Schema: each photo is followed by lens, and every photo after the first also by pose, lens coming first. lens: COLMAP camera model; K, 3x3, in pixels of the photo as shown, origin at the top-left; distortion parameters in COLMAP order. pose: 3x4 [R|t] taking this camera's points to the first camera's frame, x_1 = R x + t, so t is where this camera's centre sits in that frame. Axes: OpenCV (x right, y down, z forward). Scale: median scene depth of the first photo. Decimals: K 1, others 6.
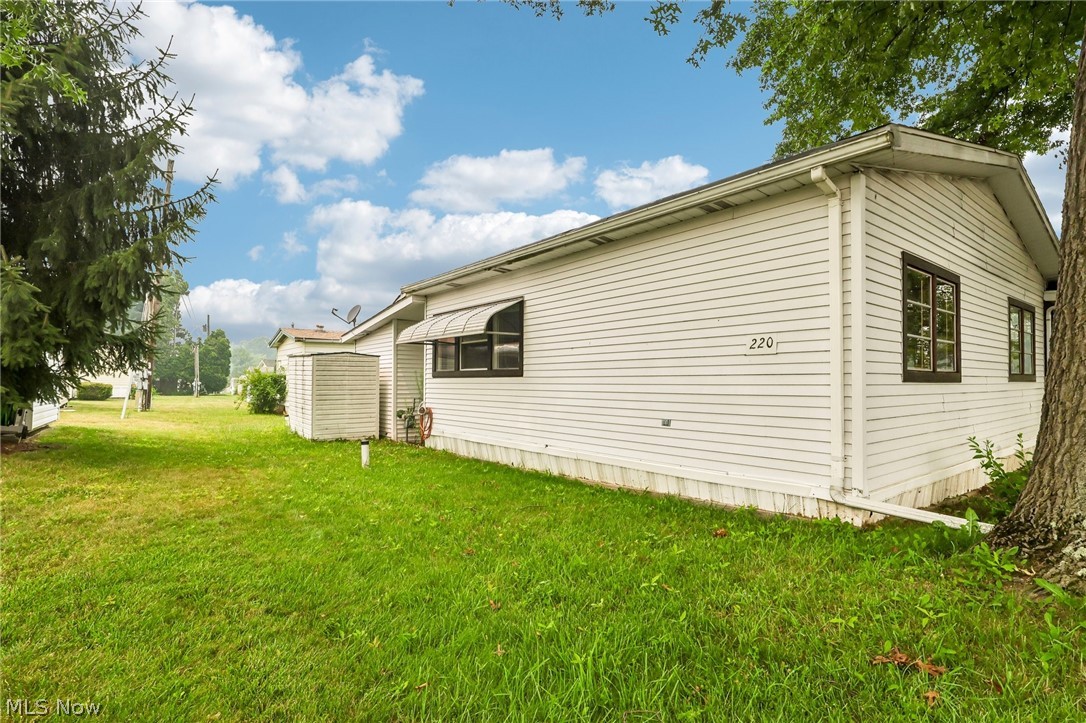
lens RADIAL K [[502.7, 0, 540.7], [0, 502.7, 370.7], [0, 0, 1]] dist [-0.004491, 0.001999]
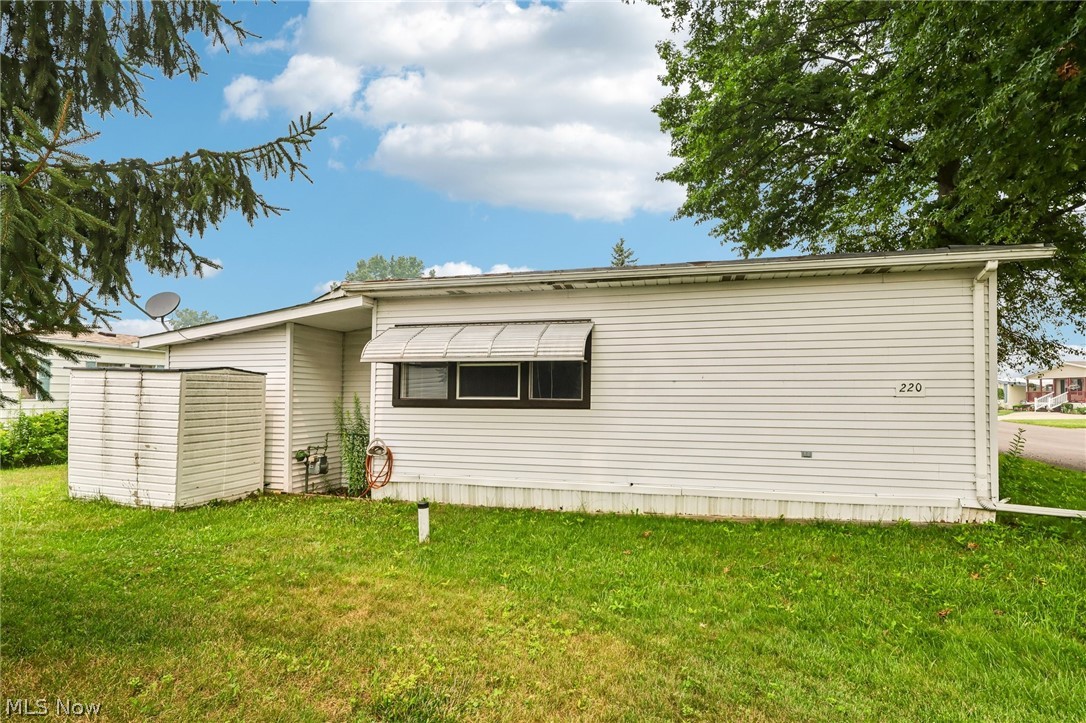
lens RADIAL K [[502.7, 0, 515.4], [0, 502.7, 376.7], [0, 0, 1]] dist [-0.004491, 0.001999]
pose [[0.807555, 0.023481, 0.589325, -0.647213], [-0.016152, 0.999713, -0.017699, -0.026246], [-0.589571, 0.004774, 0.807702, 0.340877]]
